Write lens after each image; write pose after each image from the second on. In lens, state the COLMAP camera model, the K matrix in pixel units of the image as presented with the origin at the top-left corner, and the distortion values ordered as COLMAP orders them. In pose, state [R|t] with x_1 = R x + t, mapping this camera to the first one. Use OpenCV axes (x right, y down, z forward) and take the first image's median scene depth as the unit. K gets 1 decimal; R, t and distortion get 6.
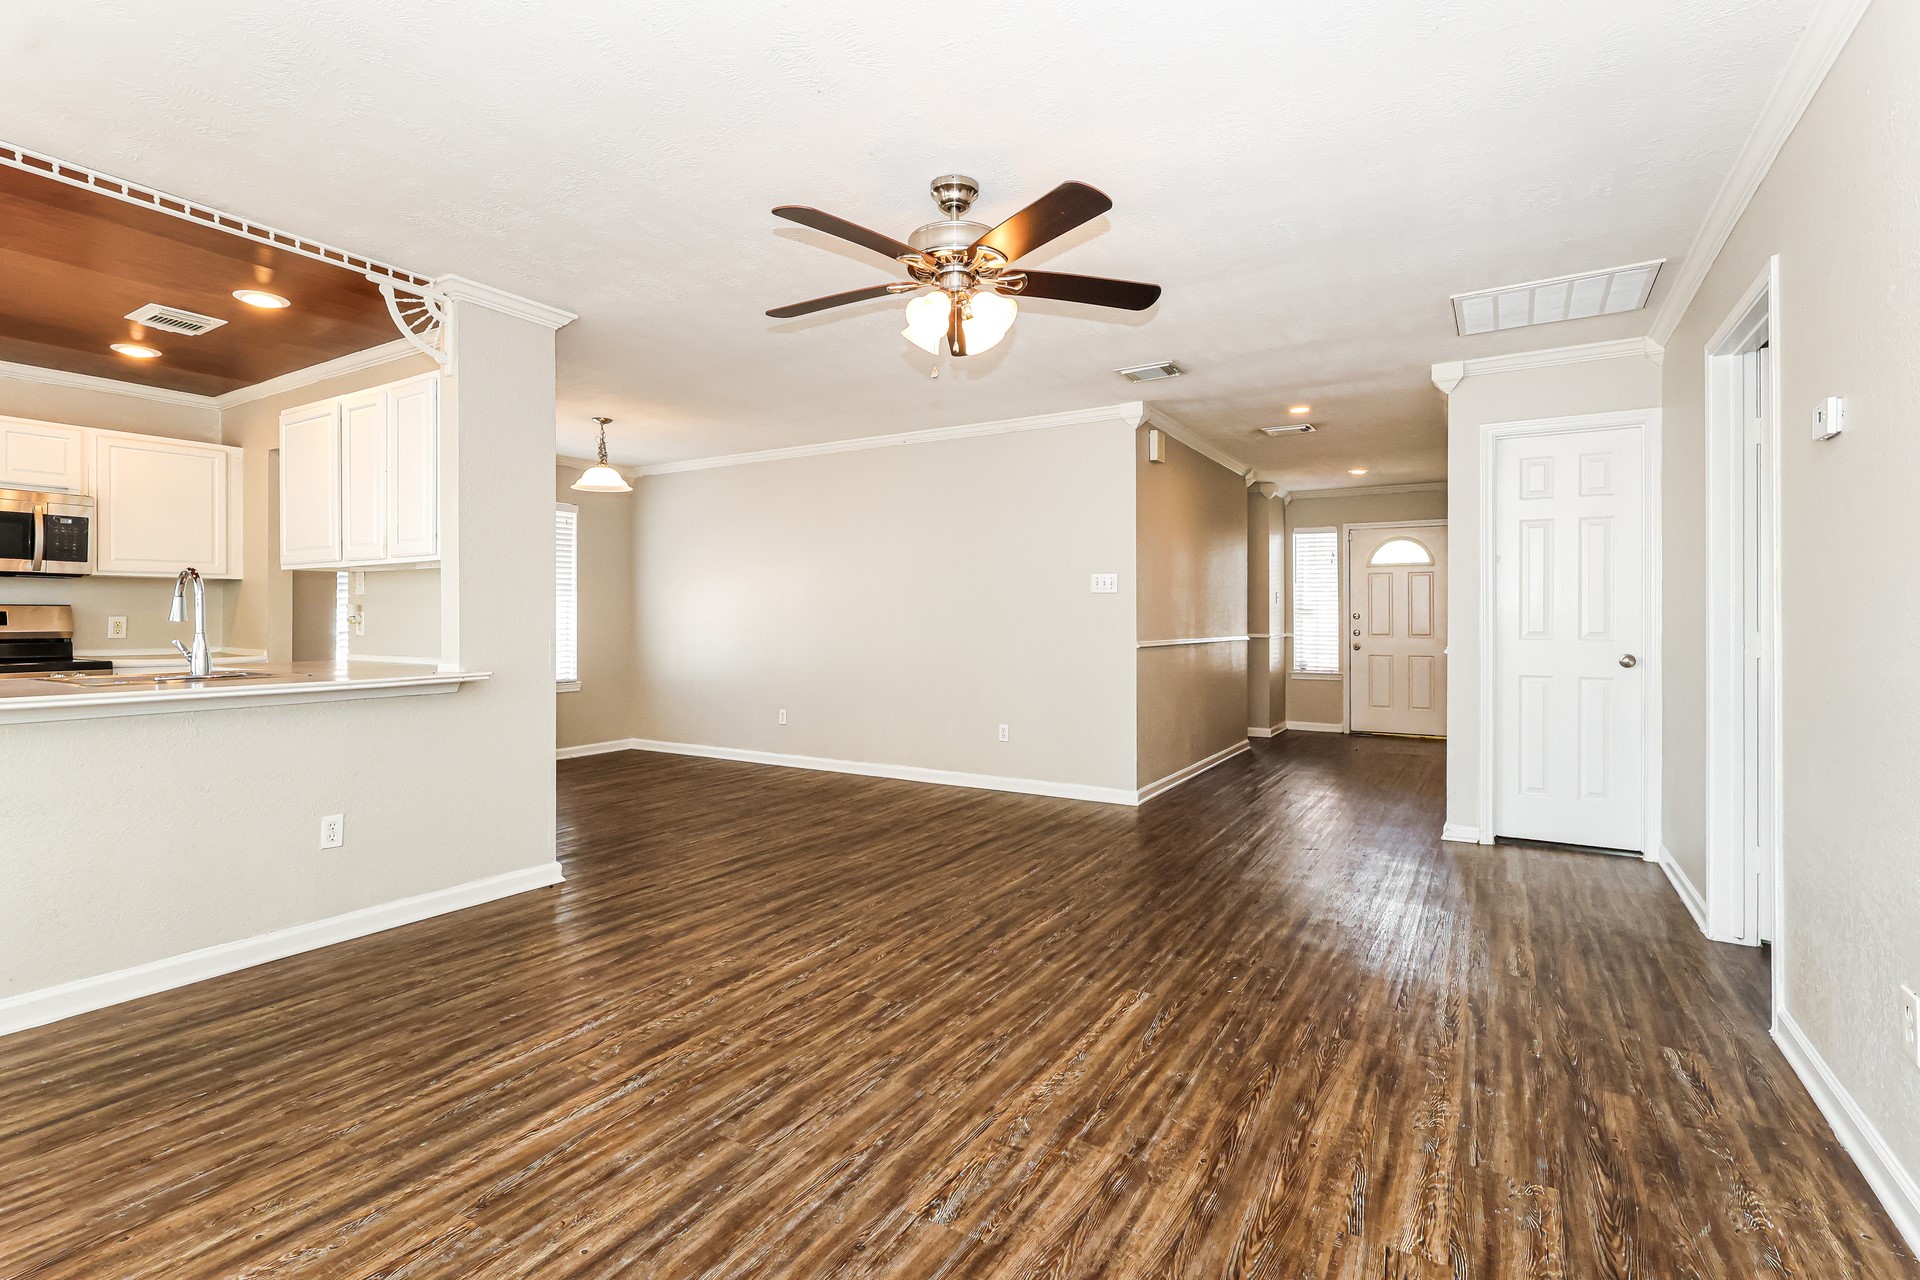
lens RADIAL K [[895.2, 0, 955.2], [0, 895.2, 635.5], [0, 0, 1]] dist [-0.000895, 0.000003]
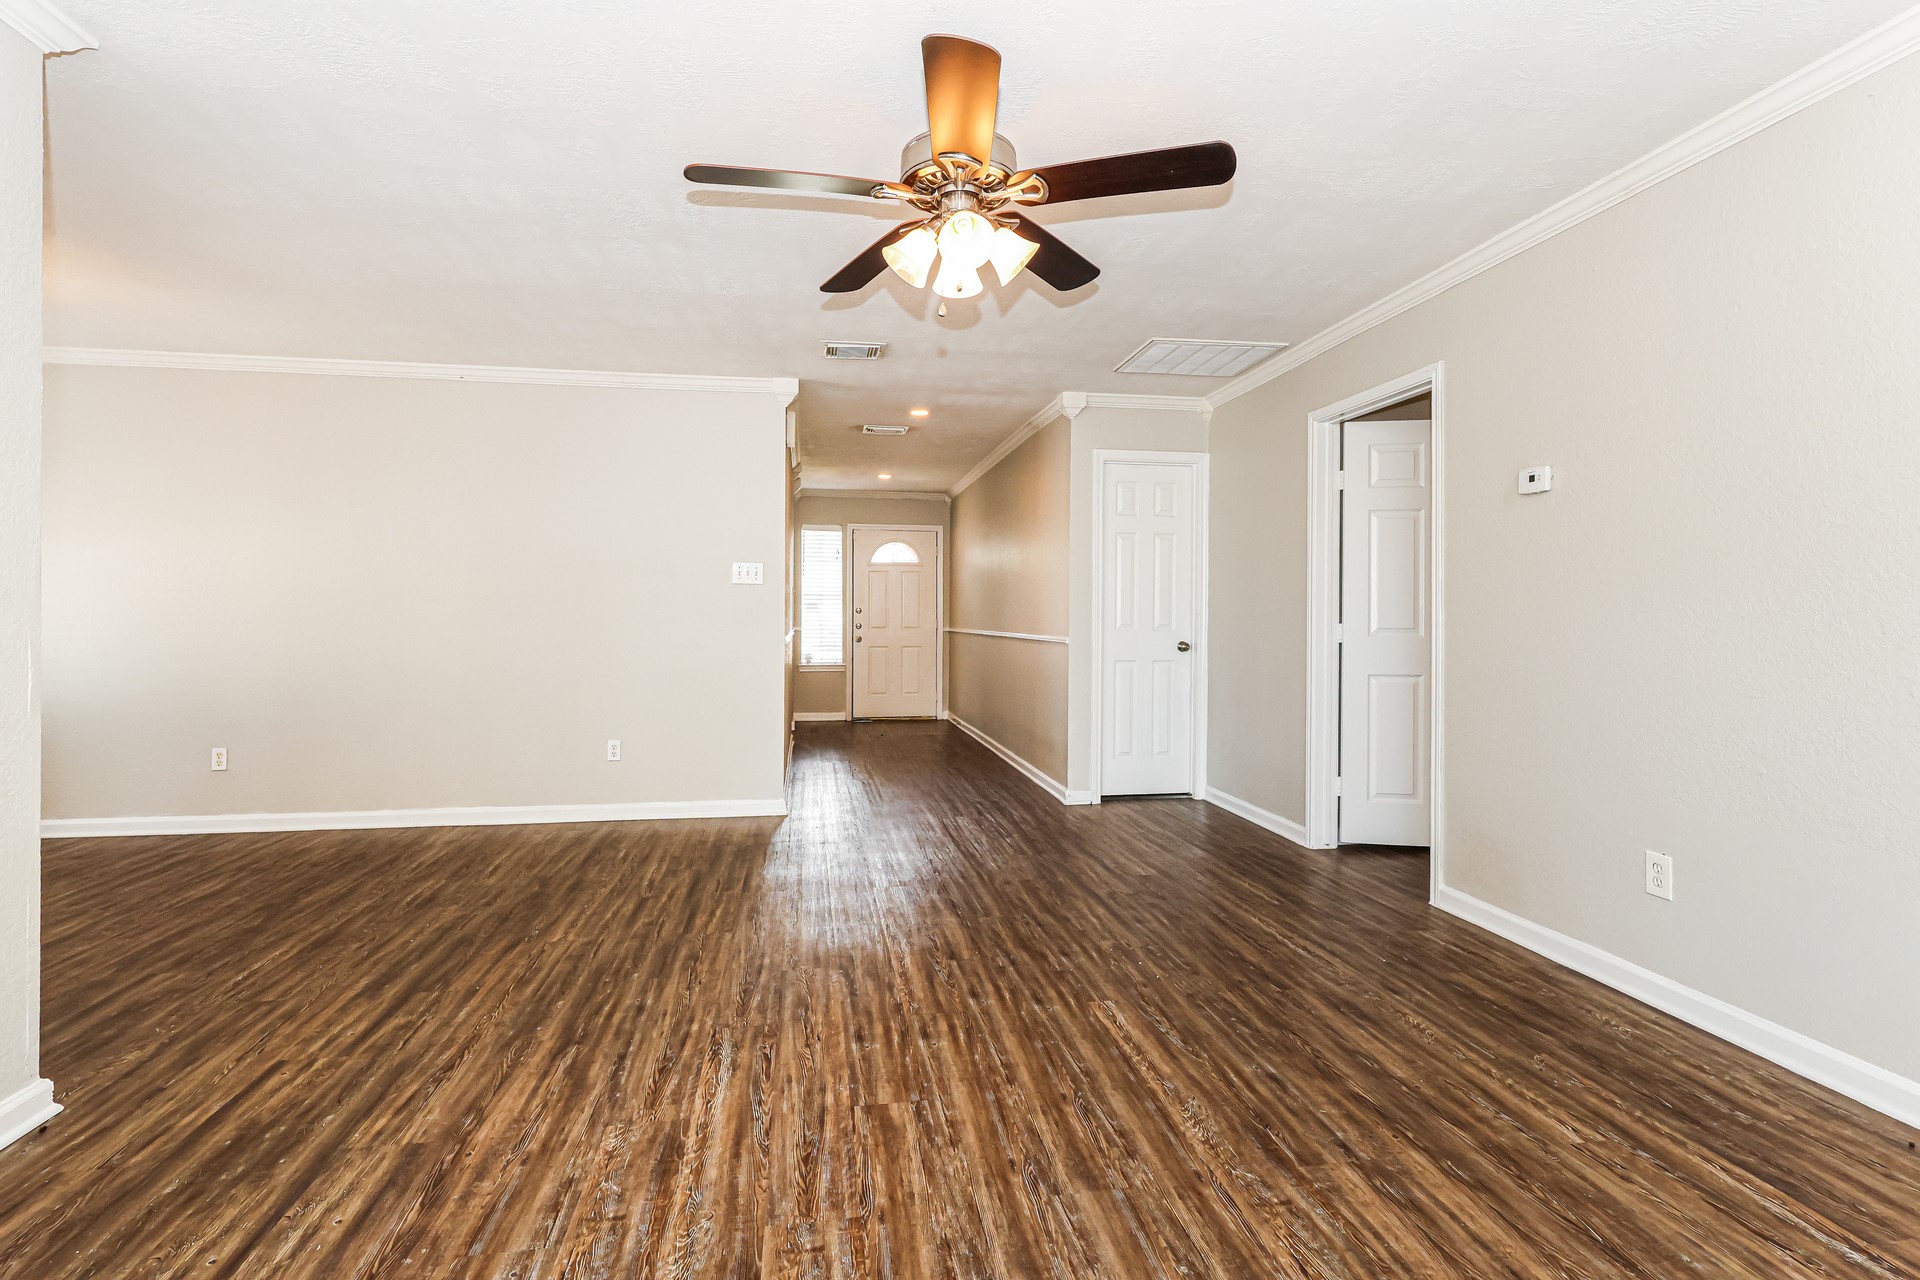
lens RADIAL K [[895.2, 0, 955.5], [0, 895.2, 624.7], [0, 0, 1]] dist [-0.000895, 0.000003]
pose [[0.759822, -0.005518, 0.650107, -0.508174], [0.009007, 0.999957, -0.002039, -0.005249], [-0.650069, 0.007405, 0.759840, 0.352042]]
